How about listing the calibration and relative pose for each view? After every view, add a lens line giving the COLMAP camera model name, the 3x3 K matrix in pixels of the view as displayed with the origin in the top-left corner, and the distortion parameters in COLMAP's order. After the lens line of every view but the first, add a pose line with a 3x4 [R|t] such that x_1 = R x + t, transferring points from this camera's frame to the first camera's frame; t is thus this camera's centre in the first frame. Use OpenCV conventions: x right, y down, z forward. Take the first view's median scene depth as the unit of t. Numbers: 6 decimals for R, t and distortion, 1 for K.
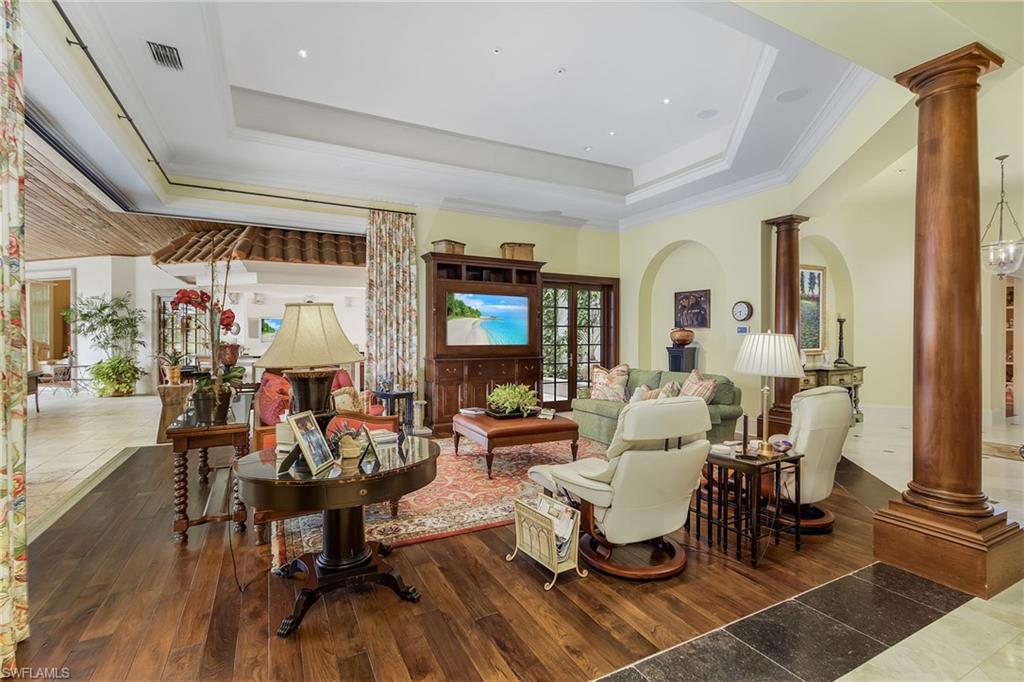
lens RADIAL K [[471.4, 0, 514.1], [0, 471.4, 339.8], [0, 0, 1]] dist [0.002867, 0.000483]
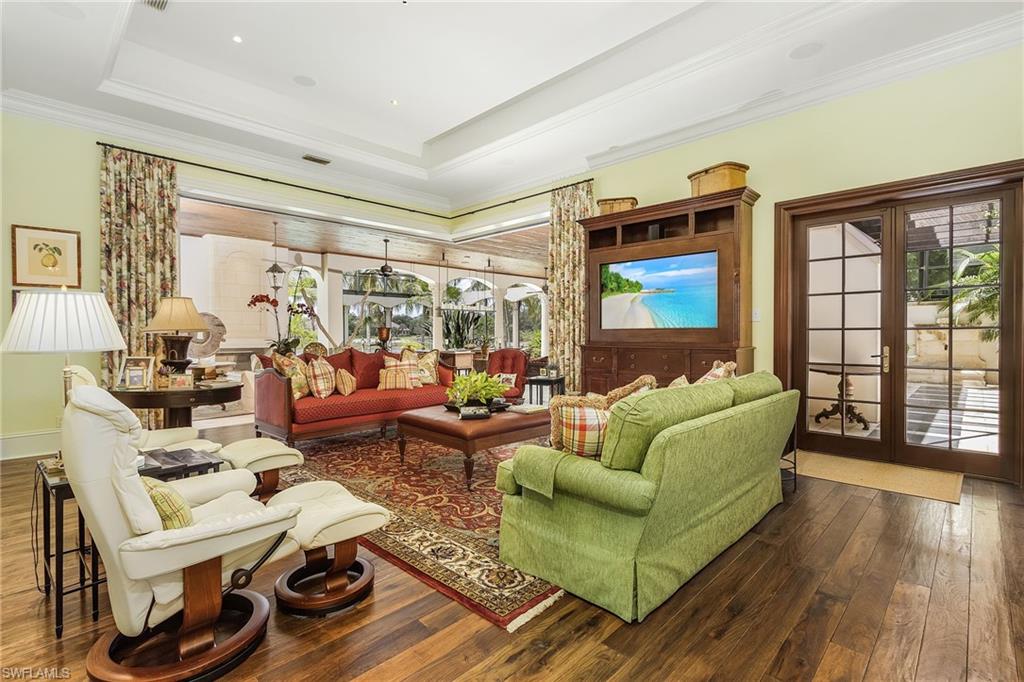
lens RADIAL K [[471.4, 0, 511.5], [0, 471.4, 343.4], [0, 0, 1]] dist [0.002867, 0.000483]
pose [[0.304859, 0.021550, -0.952154, 0.583901], [0.003562, 0.999711, 0.023767, 0.016479], [0.952391, -0.010637, 0.304694, 0.585641]]
